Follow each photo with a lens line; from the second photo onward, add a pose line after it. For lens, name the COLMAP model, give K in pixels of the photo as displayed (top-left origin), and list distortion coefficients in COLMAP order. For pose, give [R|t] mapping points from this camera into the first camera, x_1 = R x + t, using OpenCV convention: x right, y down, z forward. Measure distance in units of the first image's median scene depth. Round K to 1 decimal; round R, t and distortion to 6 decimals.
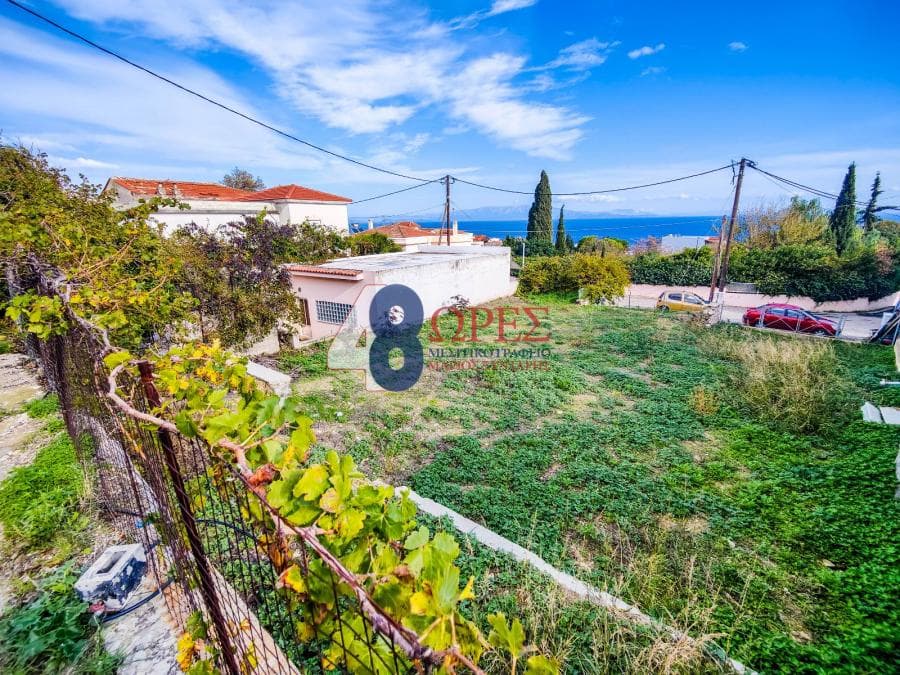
lens RADIAL K [[389.8, 0, 452.6], [0, 389.8, 339.8], [0, 0, 1]] dist [0.024552, -0.017053]
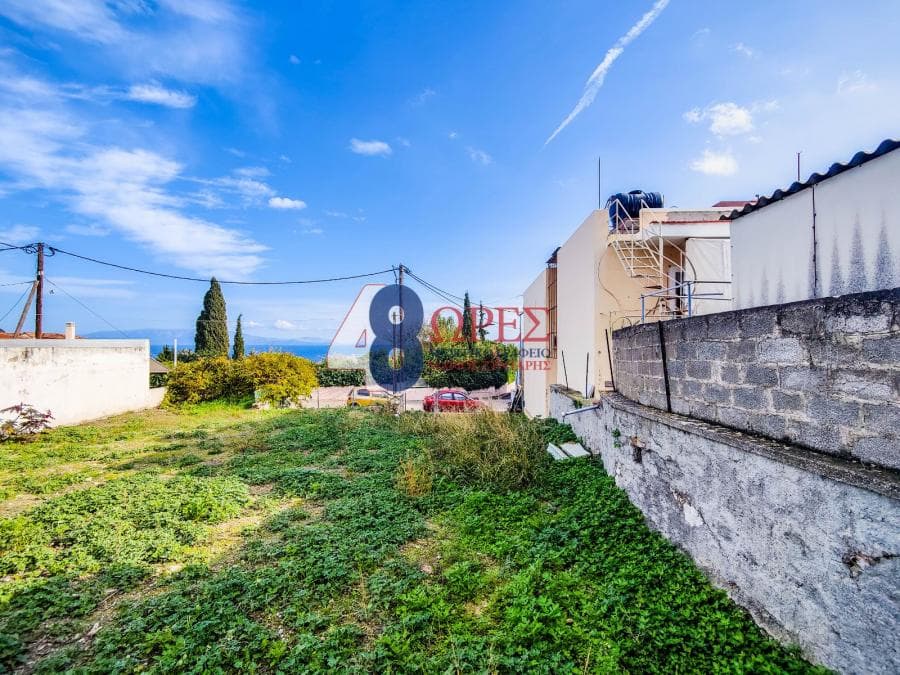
lens RADIAL K [[395.7, 0, 451.4], [0, 395.7, 338.9], [0, 0, 1]] dist [0.015553, -0.013308]
pose [[0.742004, 0.026080, 0.669888, 0.084993], [0.182773, 0.953520, -0.239571, 0.042410], [-0.644999, 0.300199, 0.702749, 0.159350]]
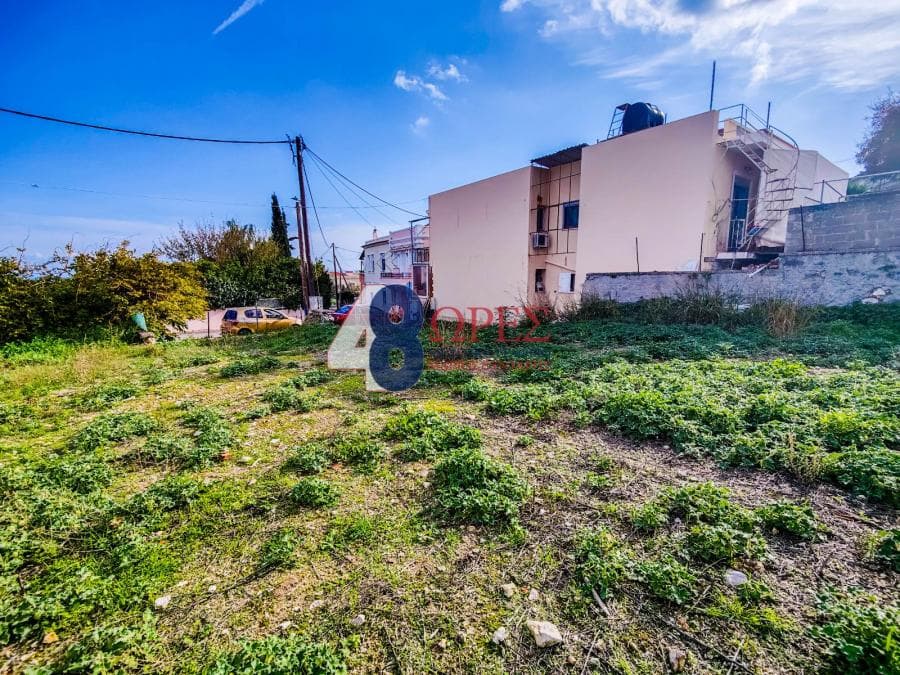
lens RADIAL K [[393.2, 0, 451.6], [0, 393.2, 338.8], [0, 0, 1]] dist [0.023084, -0.020859]
pose [[0.133191, -0.150073, 0.979662, -0.104984], [0.297619, 0.948904, 0.104898, -0.041017], [-0.945348, 0.277595, 0.171050, 0.640406]]
